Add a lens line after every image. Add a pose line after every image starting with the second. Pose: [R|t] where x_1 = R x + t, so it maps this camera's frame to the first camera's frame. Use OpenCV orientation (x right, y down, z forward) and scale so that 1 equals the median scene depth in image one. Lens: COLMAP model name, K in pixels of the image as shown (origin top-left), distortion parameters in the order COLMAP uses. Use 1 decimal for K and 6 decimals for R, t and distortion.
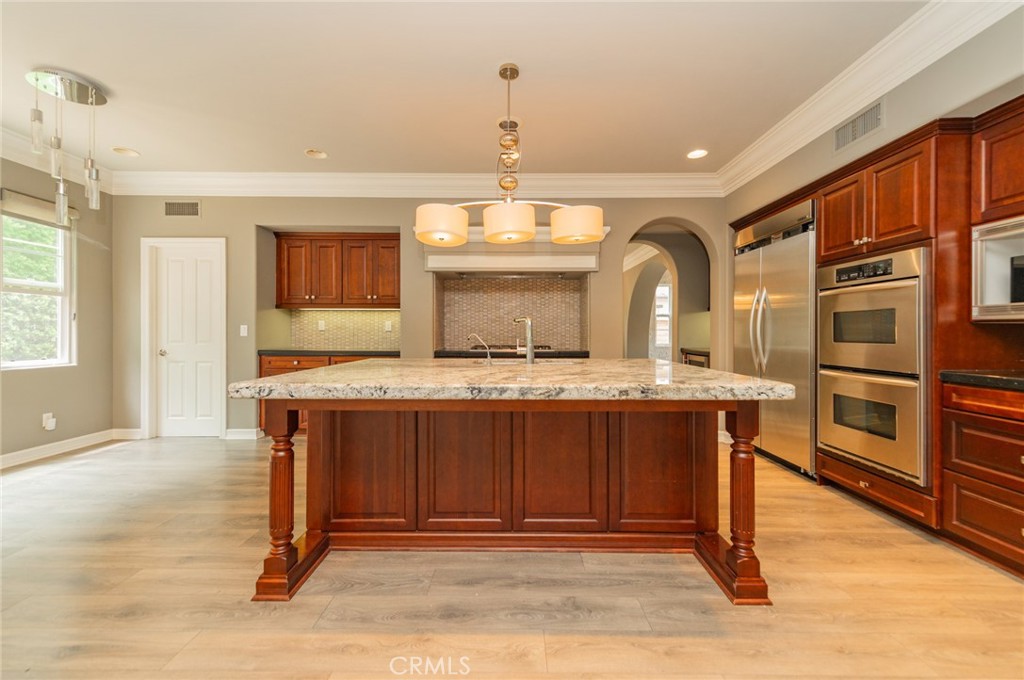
lens RADIAL K [[416.2, 0, 521.8], [0, 416.2, 333.6], [0, 0, 1]] dist [0.011446, -0.000512]
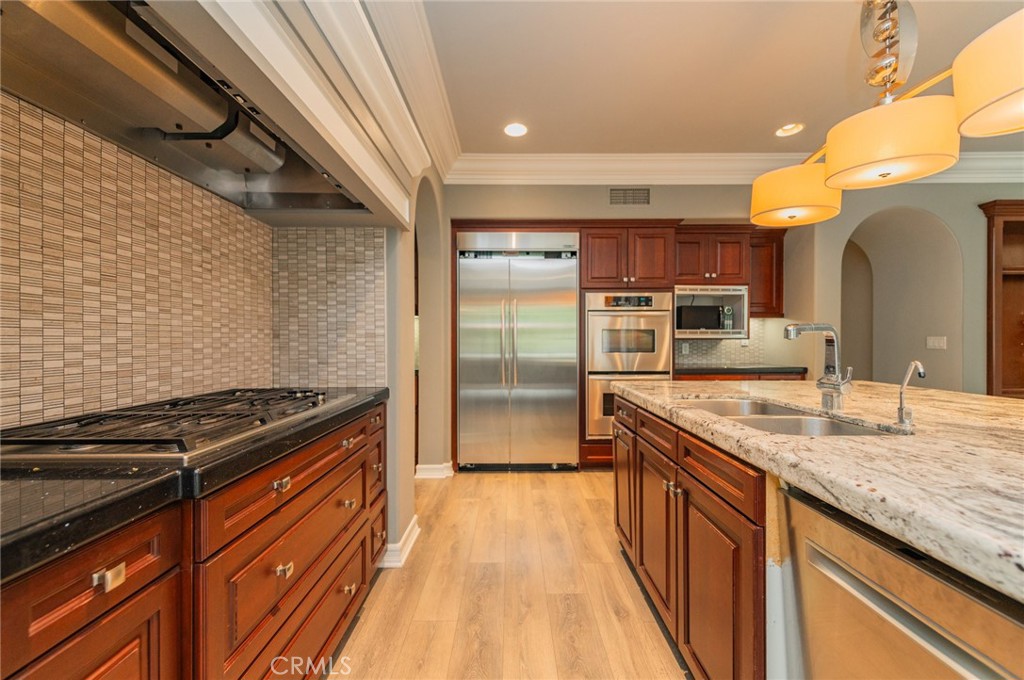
lens RADIAL K [[390.5, 0, 551.6], [0, 390.5, 341.2], [0, 0, 1]] dist [0.015920, -0.000123]
pose [[-0.003133, -0.005284, 0.999981, -0.595322], [0.000705, 0.999986, 0.005287, -0.028464], [-0.999995, 0.000722, -0.003129, 1.554425]]
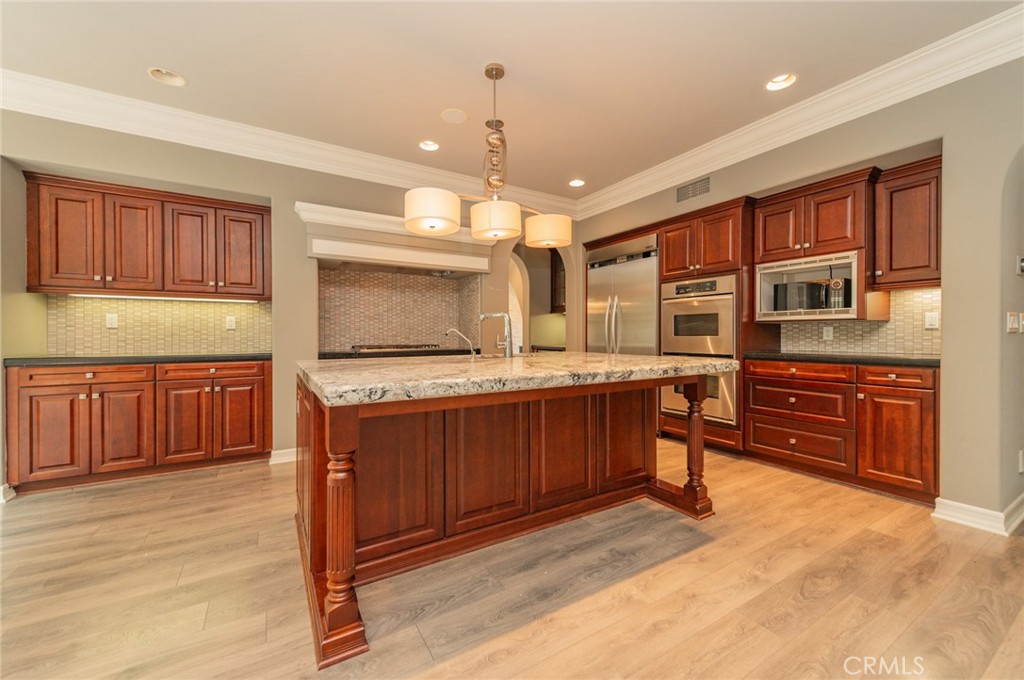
lens RADIAL K [[410.1, 0, 523.6], [0, 410.1, 338.9], [0, 0, 1]] dist [0.016910, -0.000477]
pose [[0.841885, -0.009694, 0.539570, -0.595699], [0.006645, 0.999949, 0.007596, 0.020820], [-0.539616, -0.002810, 0.841907, 0.128910]]
